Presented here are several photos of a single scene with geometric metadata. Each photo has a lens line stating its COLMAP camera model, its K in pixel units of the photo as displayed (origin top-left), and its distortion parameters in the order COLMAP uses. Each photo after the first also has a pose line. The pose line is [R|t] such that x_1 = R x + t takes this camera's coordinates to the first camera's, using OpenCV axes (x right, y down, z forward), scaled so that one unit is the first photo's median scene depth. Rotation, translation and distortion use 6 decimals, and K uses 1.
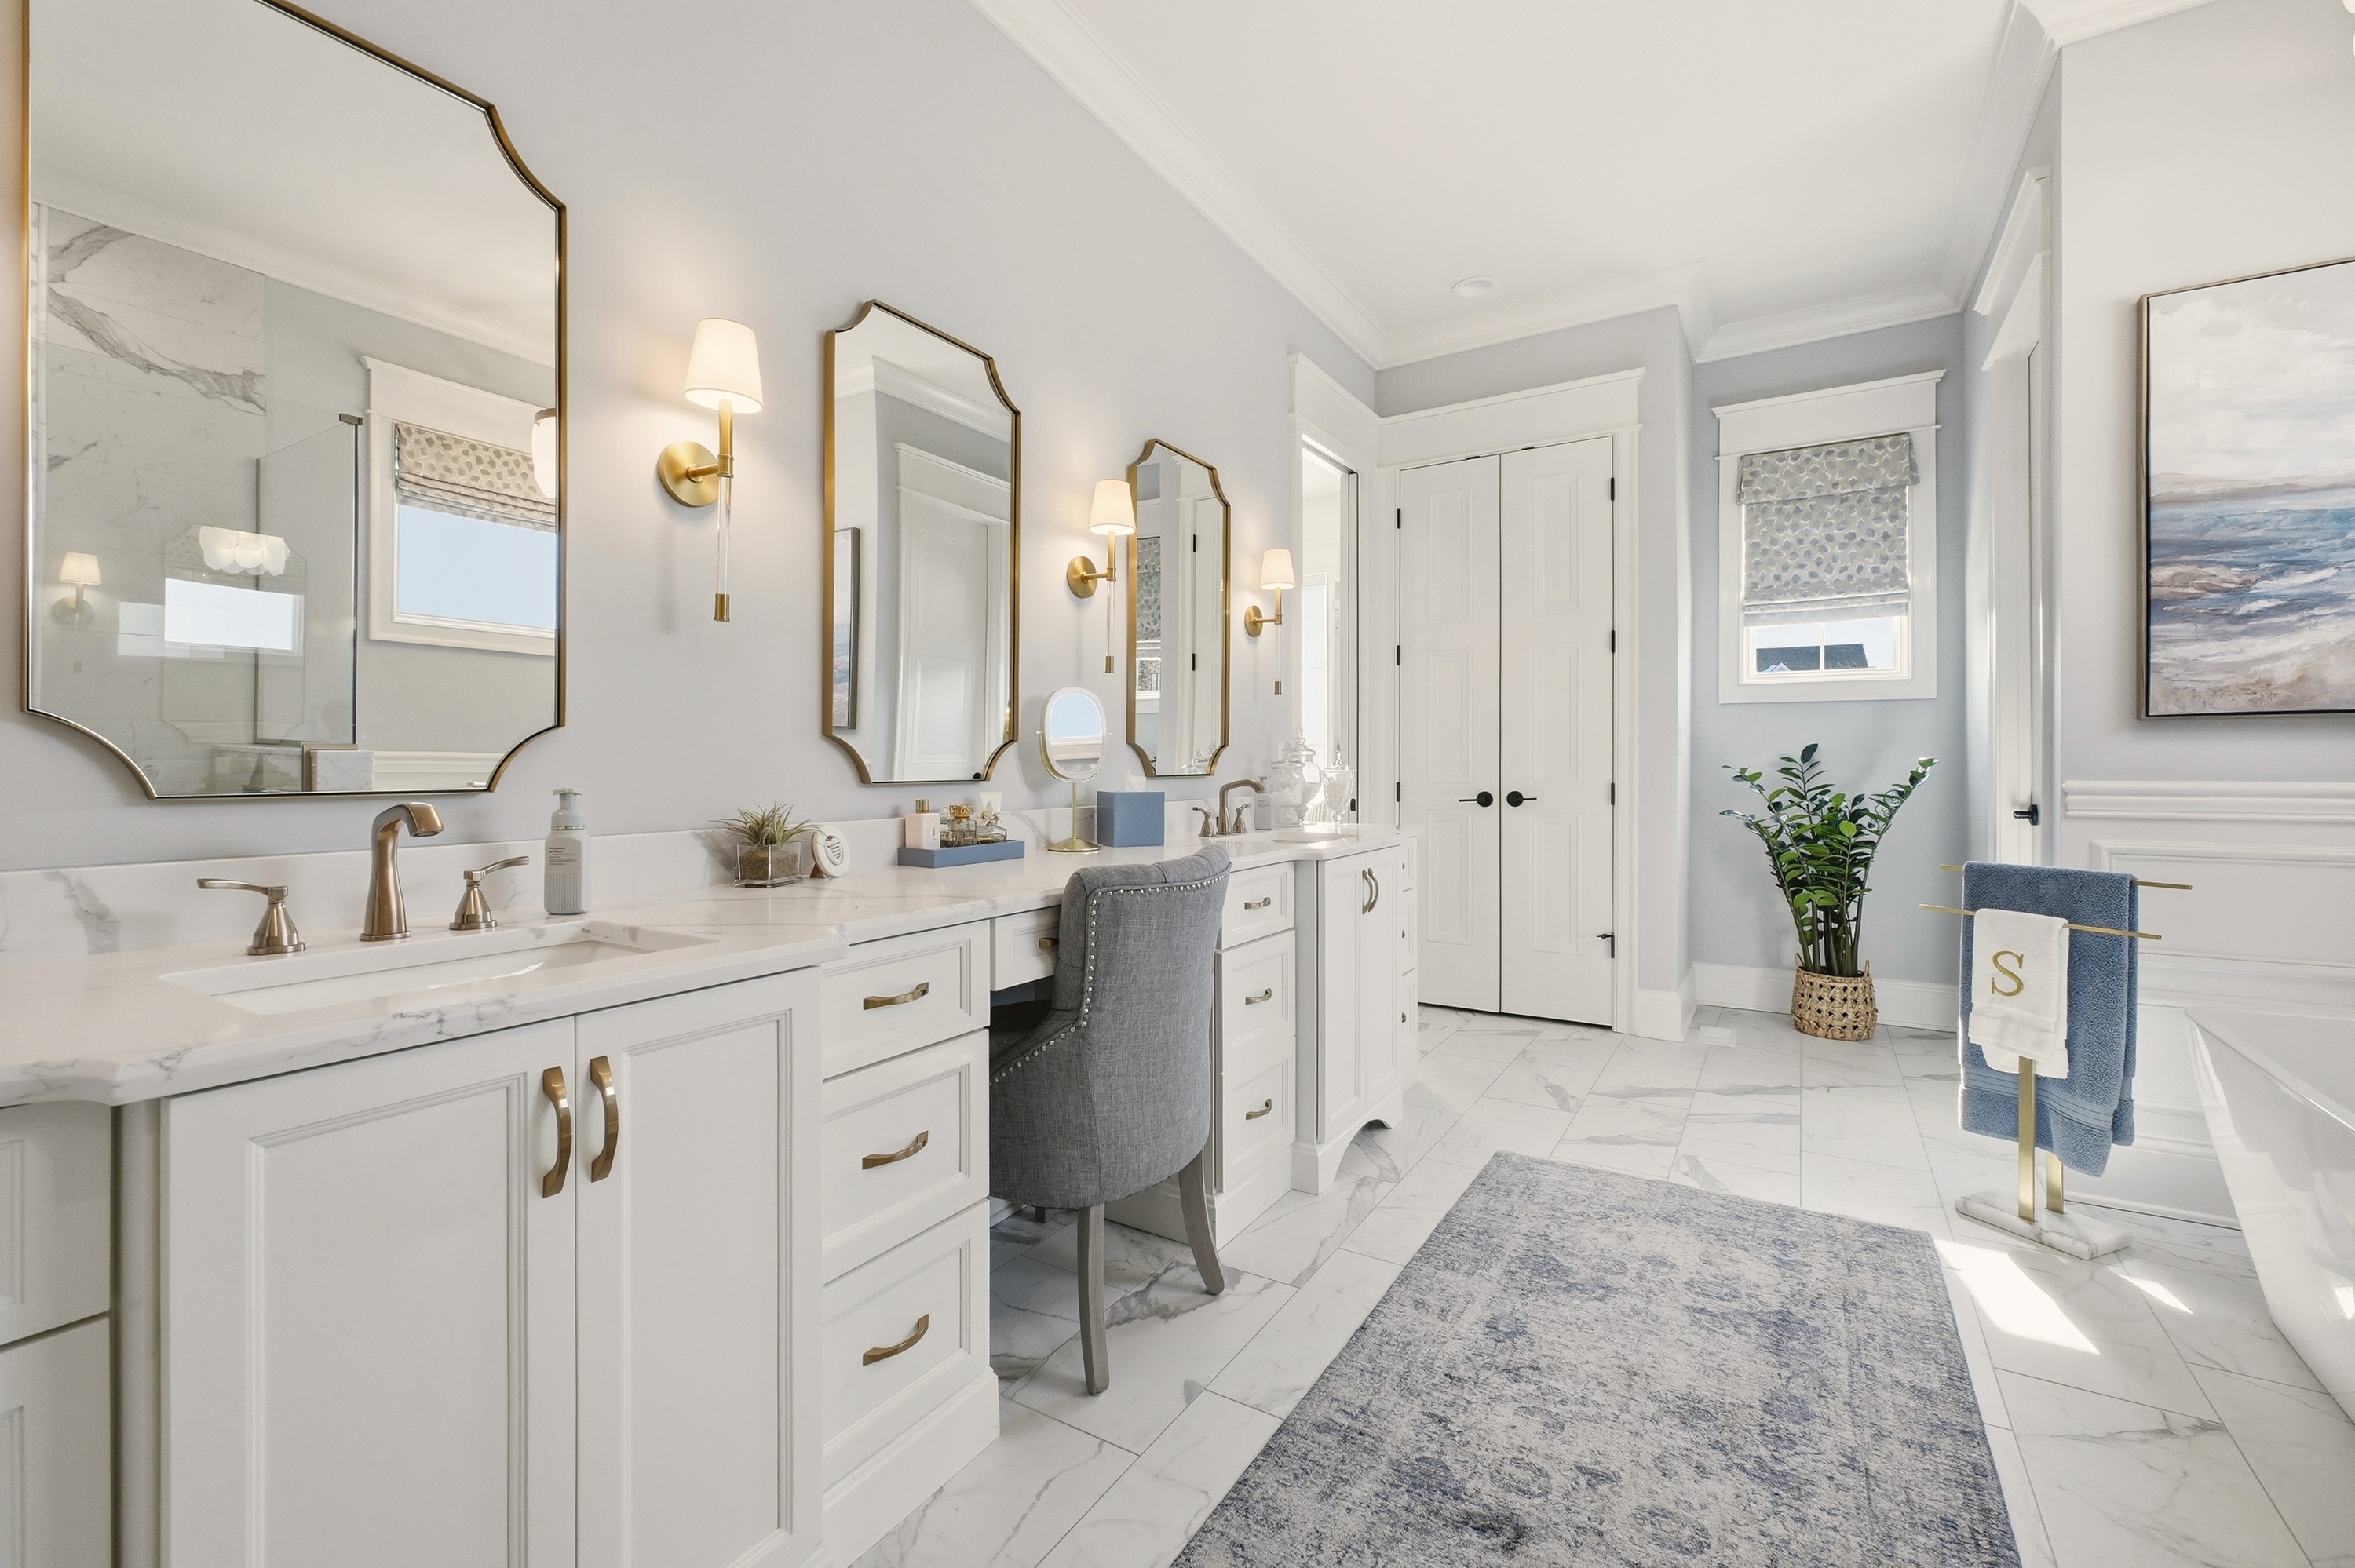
lens RADIAL K [[989.1, 0, 1183.9], [0, 989.1, 770.9], [0, 0, 1]] dist [-0.003840, 0.000358]
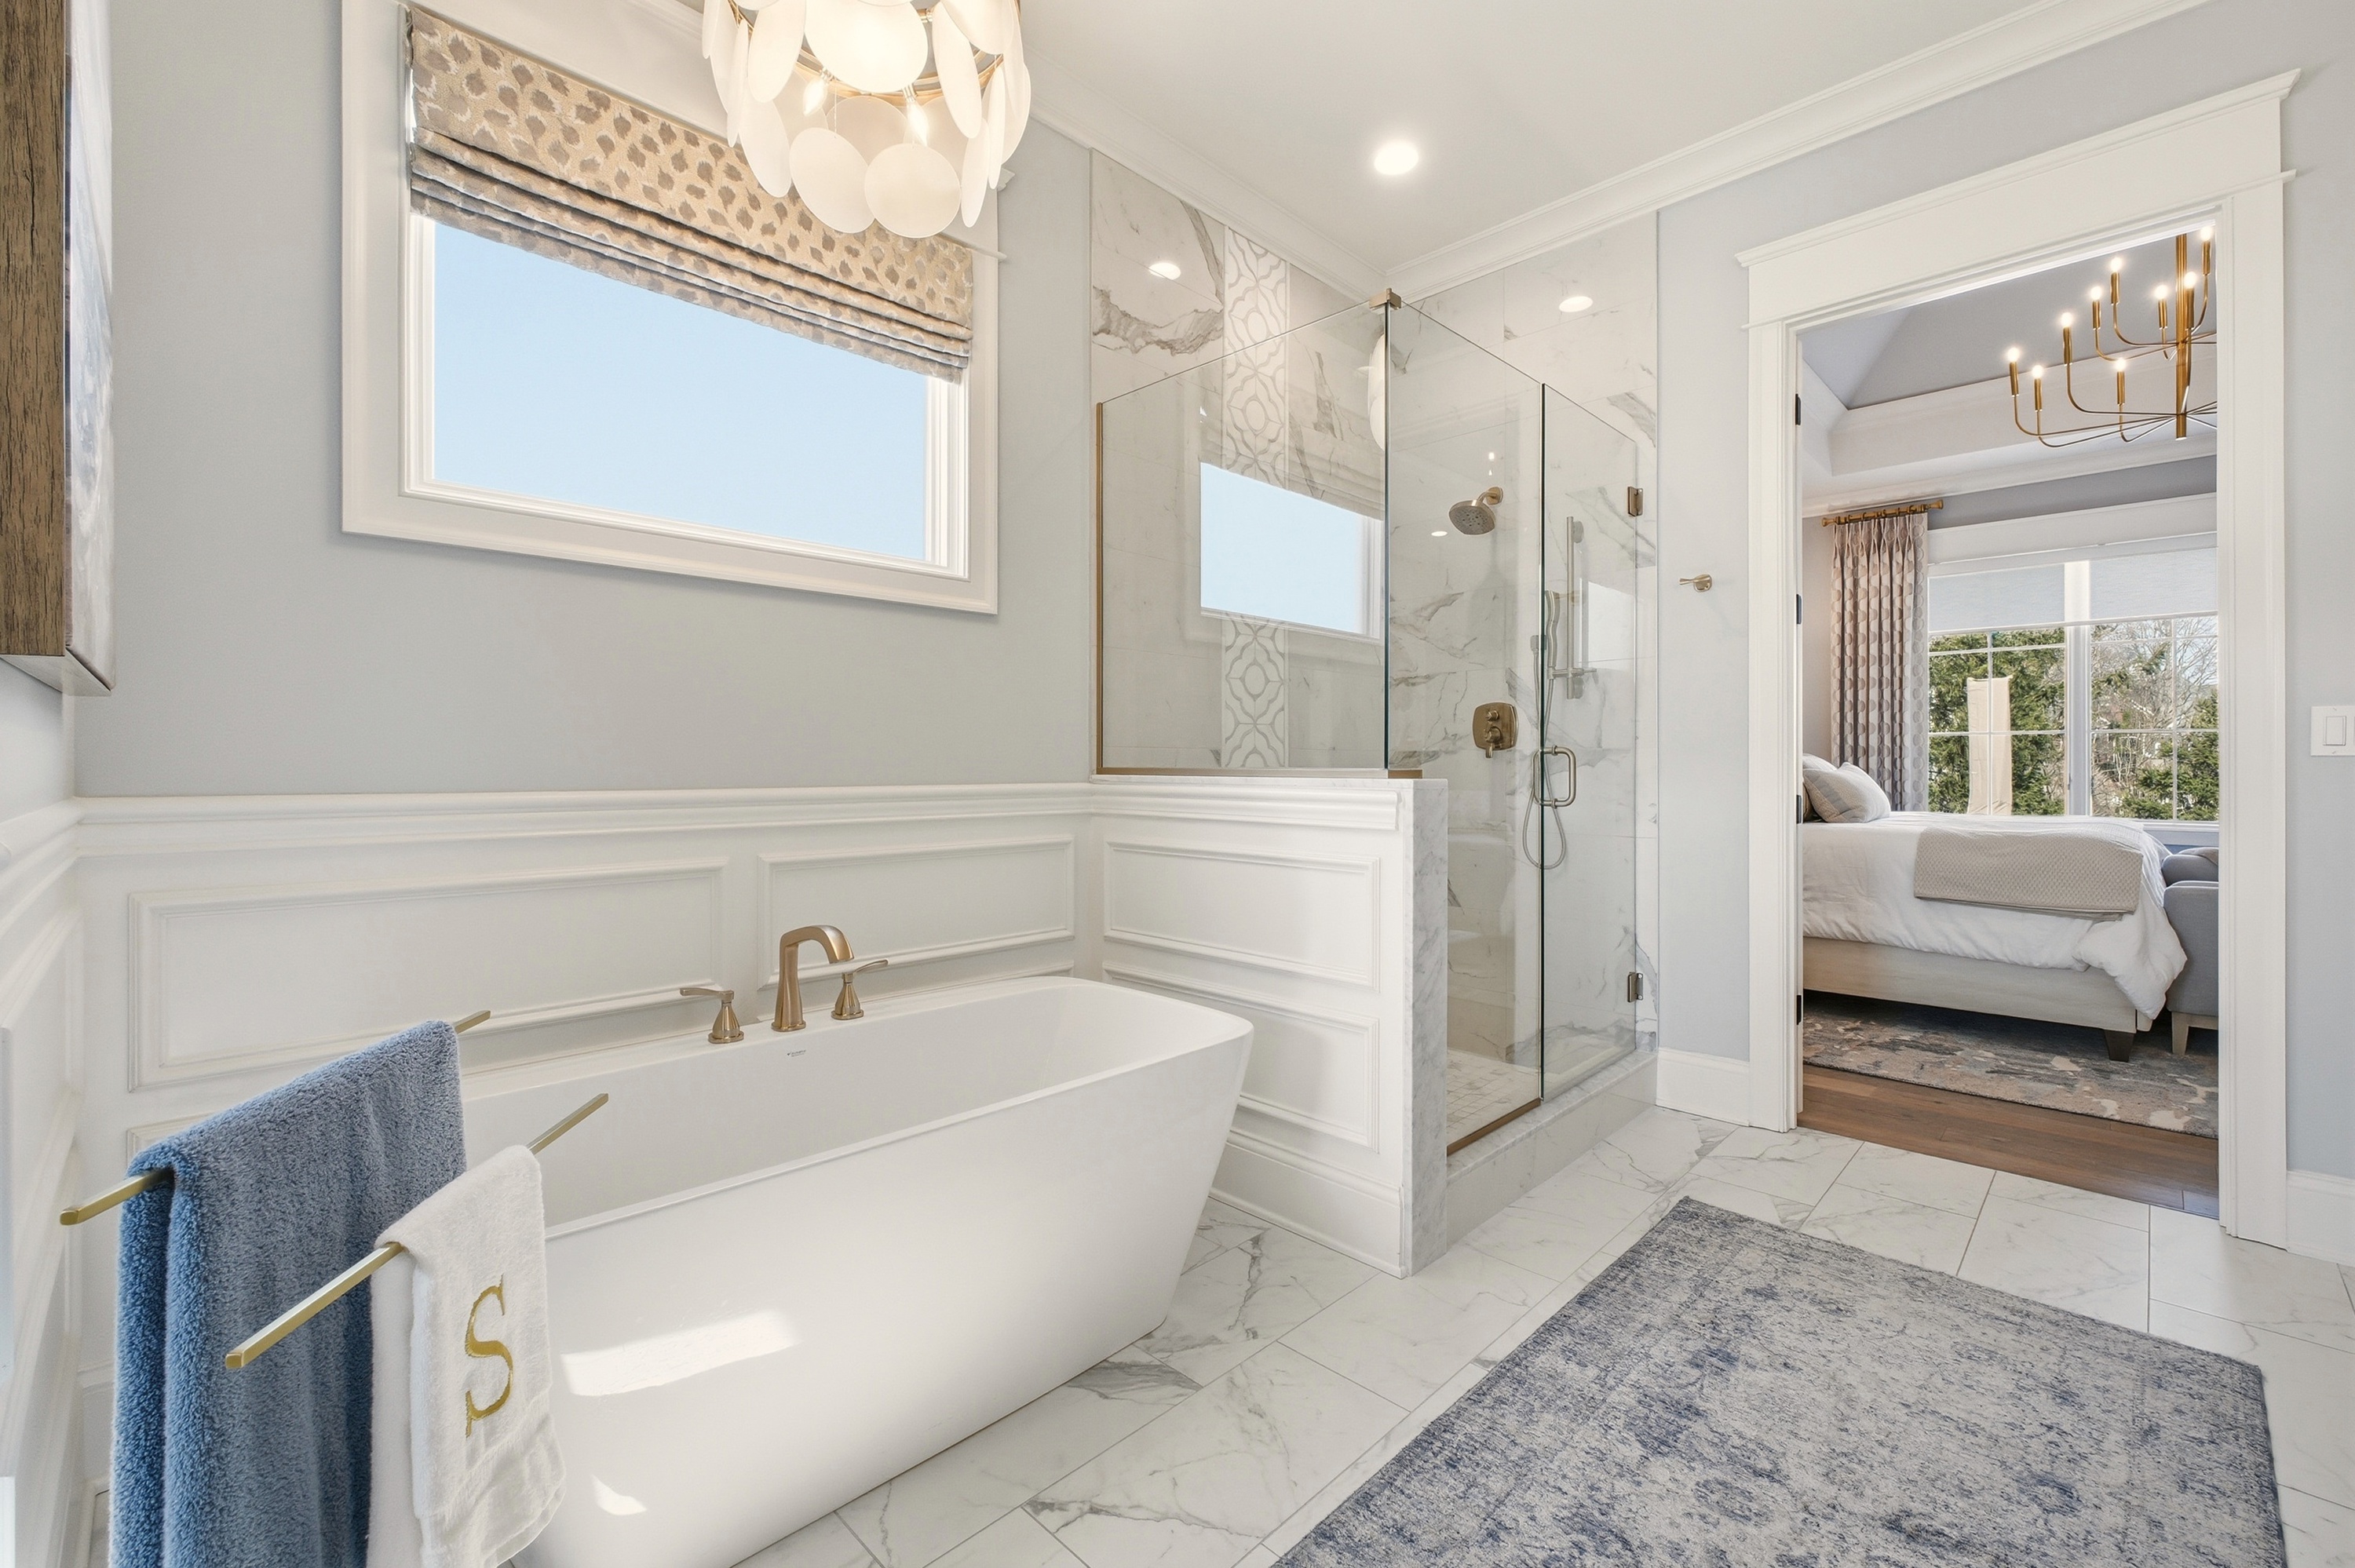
lens RADIAL K [[989.1, 0, 1169.3], [0, 989.1, 772.2], [0, 0, 1]] dist [-0.003840, 0.000358]
pose [[-0.974366, 0.000764, 0.224968, 0.796240], [0.002735, 0.999961, 0.008453, -0.016295], [-0.224953, 0.008852, -0.974329, 2.038764]]
